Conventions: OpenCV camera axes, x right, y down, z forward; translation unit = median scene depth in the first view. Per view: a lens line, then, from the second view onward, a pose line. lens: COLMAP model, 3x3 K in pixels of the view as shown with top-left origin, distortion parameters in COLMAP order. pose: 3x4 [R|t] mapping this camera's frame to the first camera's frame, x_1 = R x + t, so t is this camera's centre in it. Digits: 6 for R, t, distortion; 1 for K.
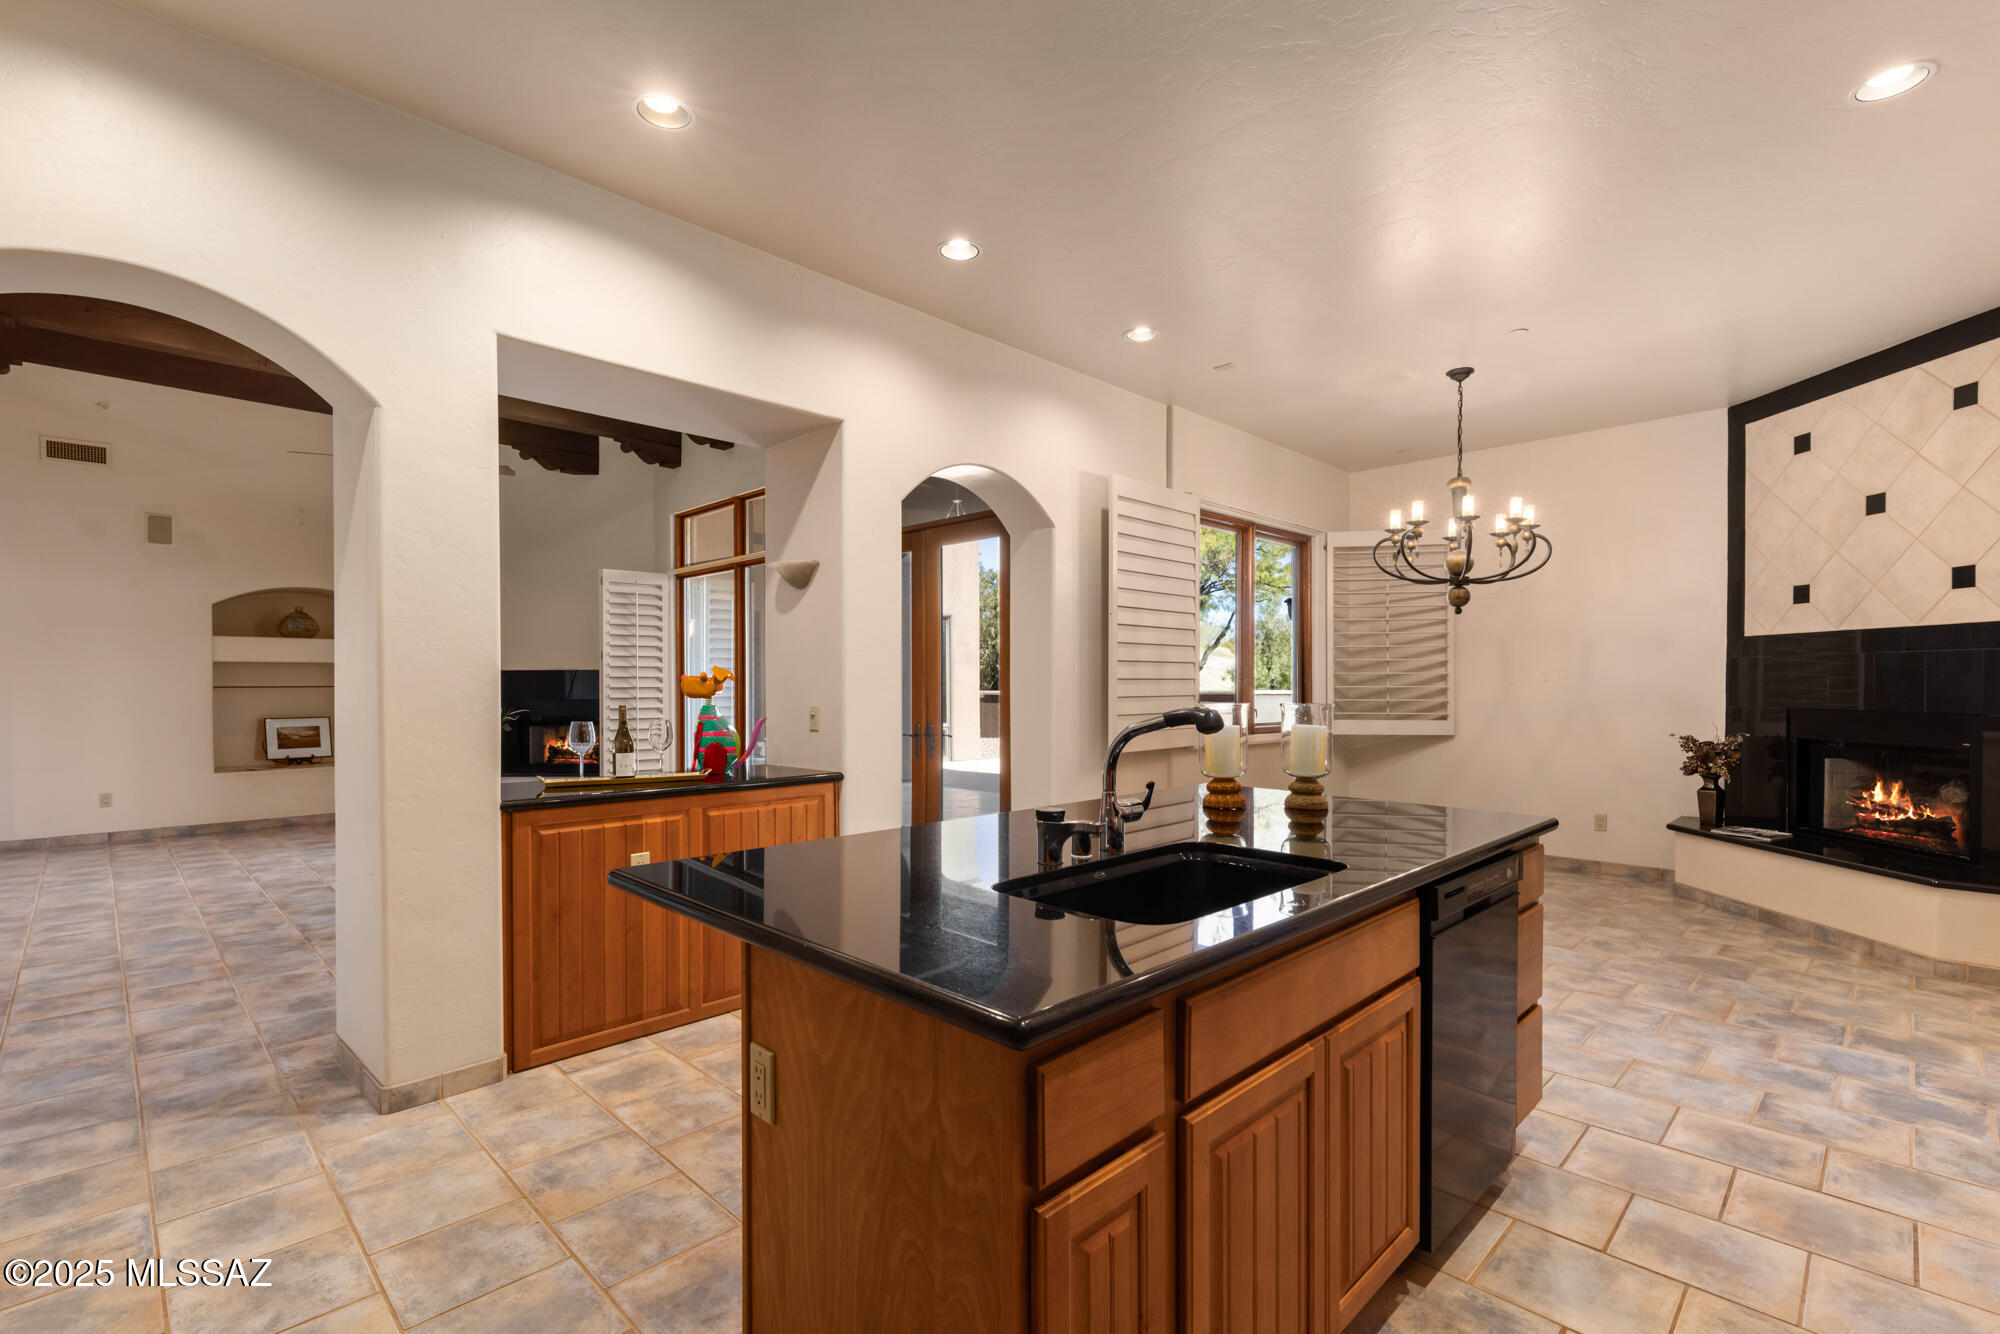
lens RADIAL K [[903.1, 0, 1001.2], [0, 903.1, 691.0], [0, 0, 1]] dist [-0.000603, -0.000466]
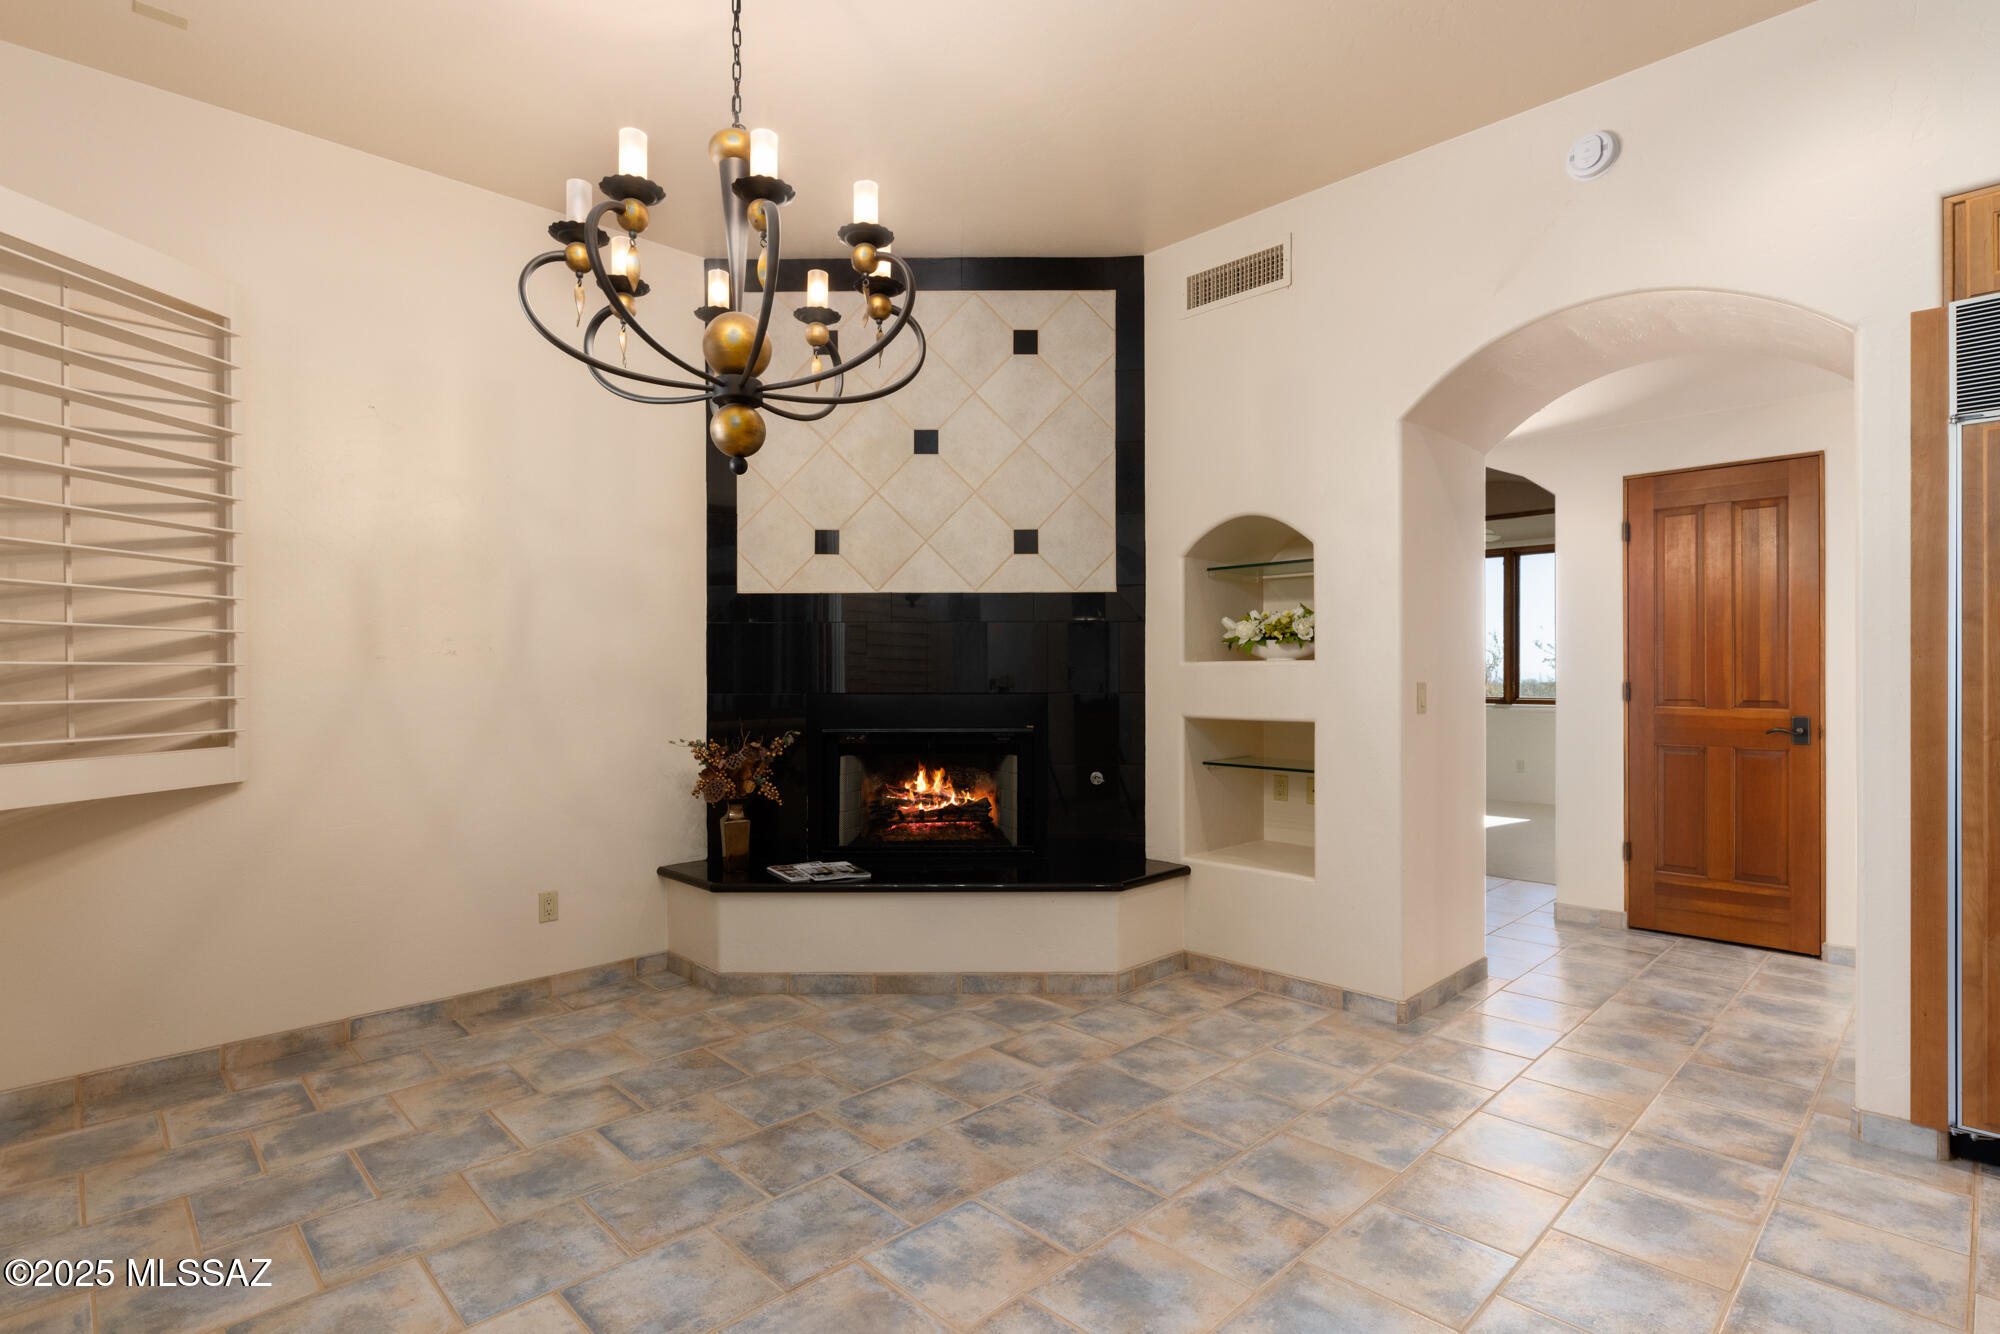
lens RADIAL K [[983.3, 0, 1005.9], [0, 983.3, 676.6], [0, 0, 1]] dist [-0.000120, -0.001083]
pose [[0.012426, -0.003625, 0.999916, 0.075728], [0.011488, 0.999928, 0.003483, 0.004996], [-0.999857, 0.011444, 0.012467, 0.962260]]
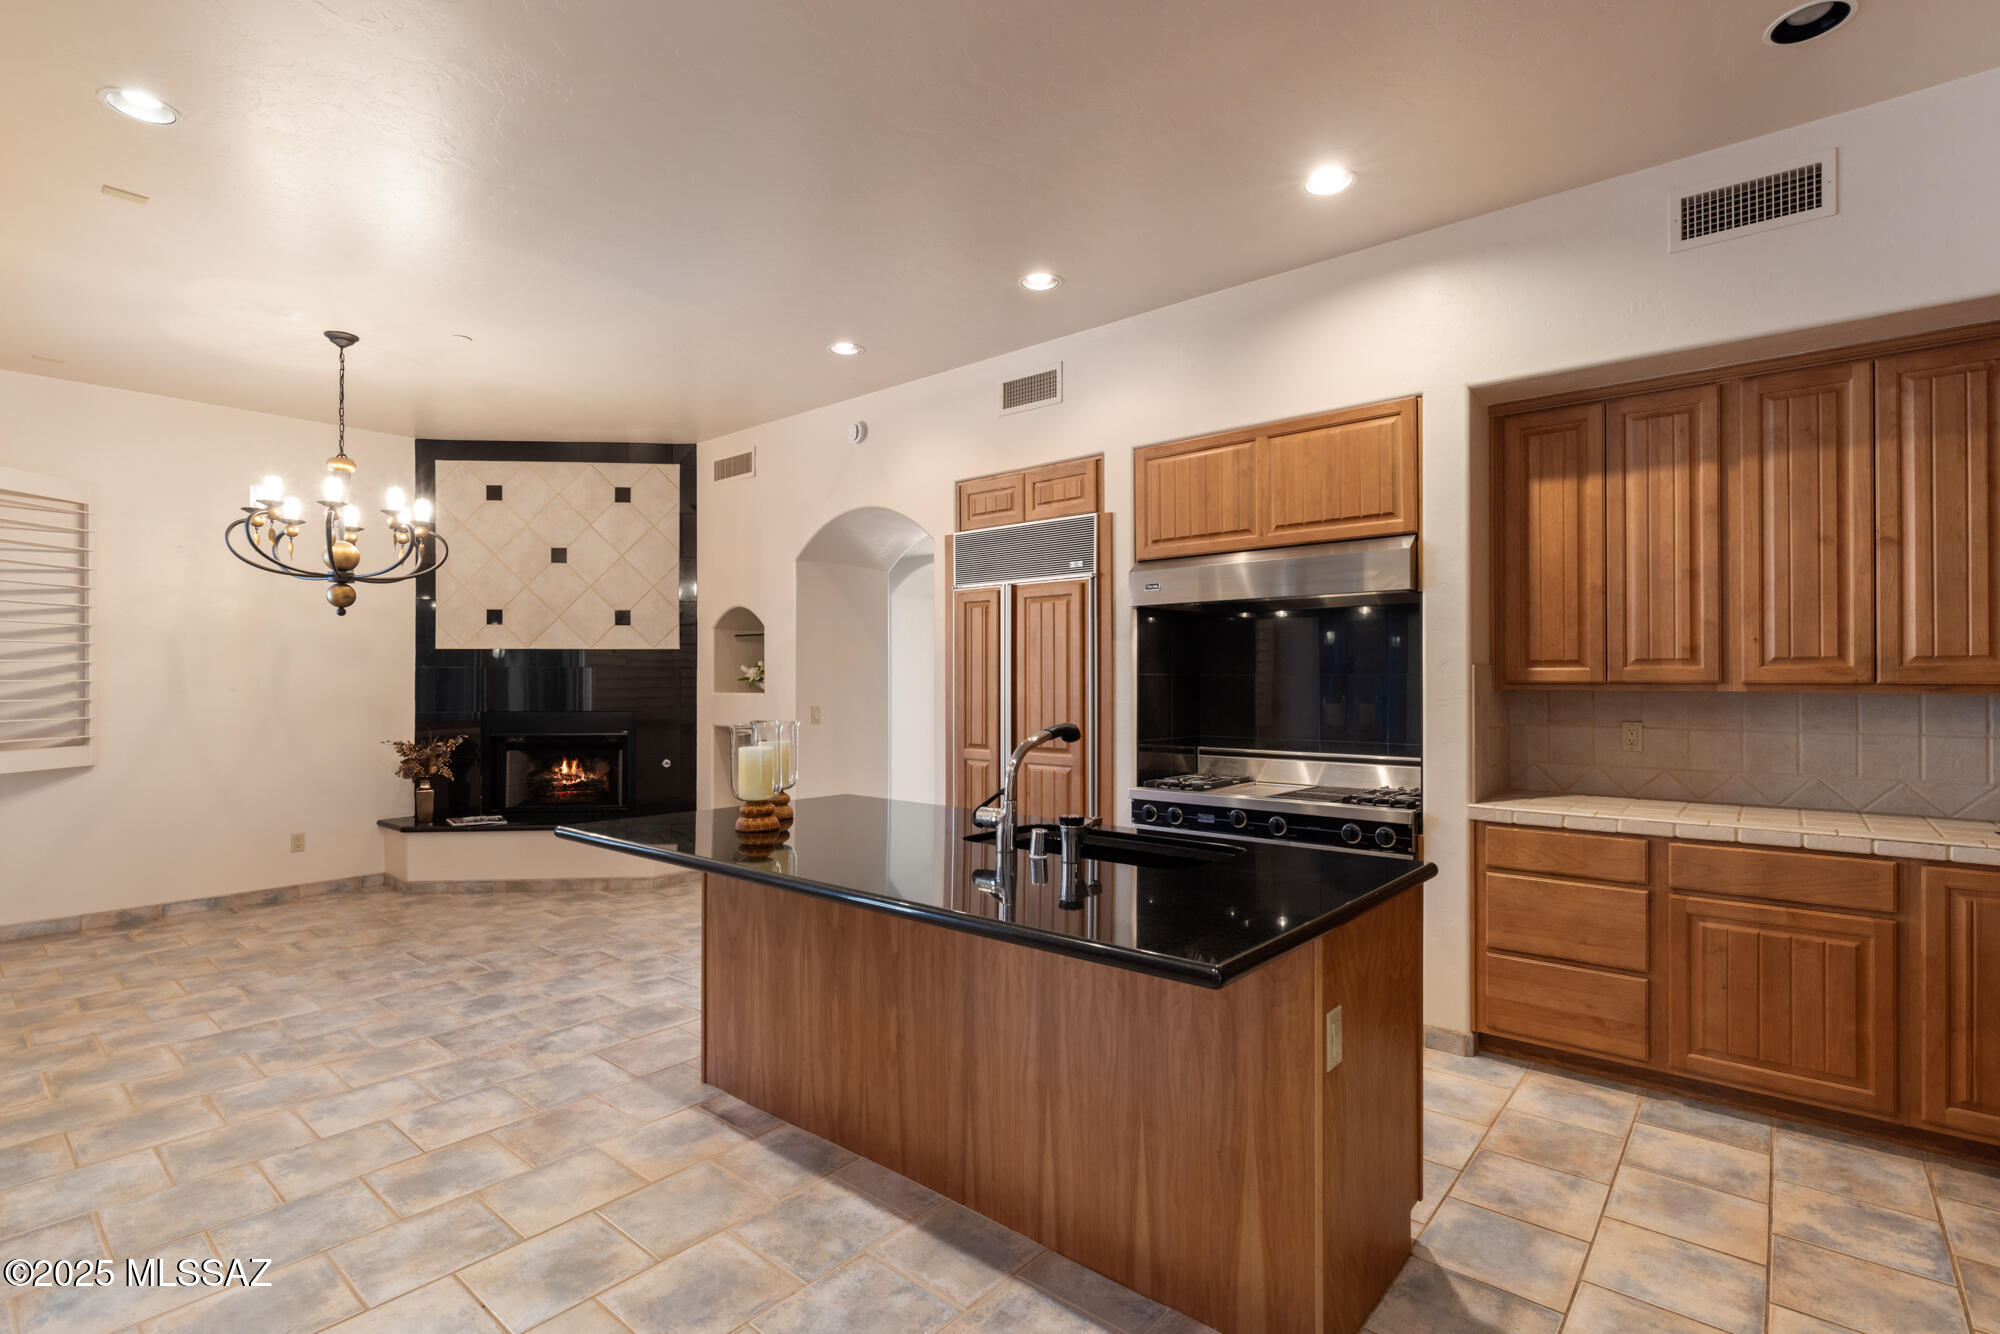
lens RADIAL K [[937.5, 0, 993.9], [0, 937.5, 674.1], [0, 0, 1]] dist [-0.001602, 0.001144]
pose [[-0.076550, 0.005139, 0.997053, -0.476090], [0.010674, 0.999934, -0.004335, -0.020683], [-0.997009, 0.010311, -0.076599, 0.491280]]
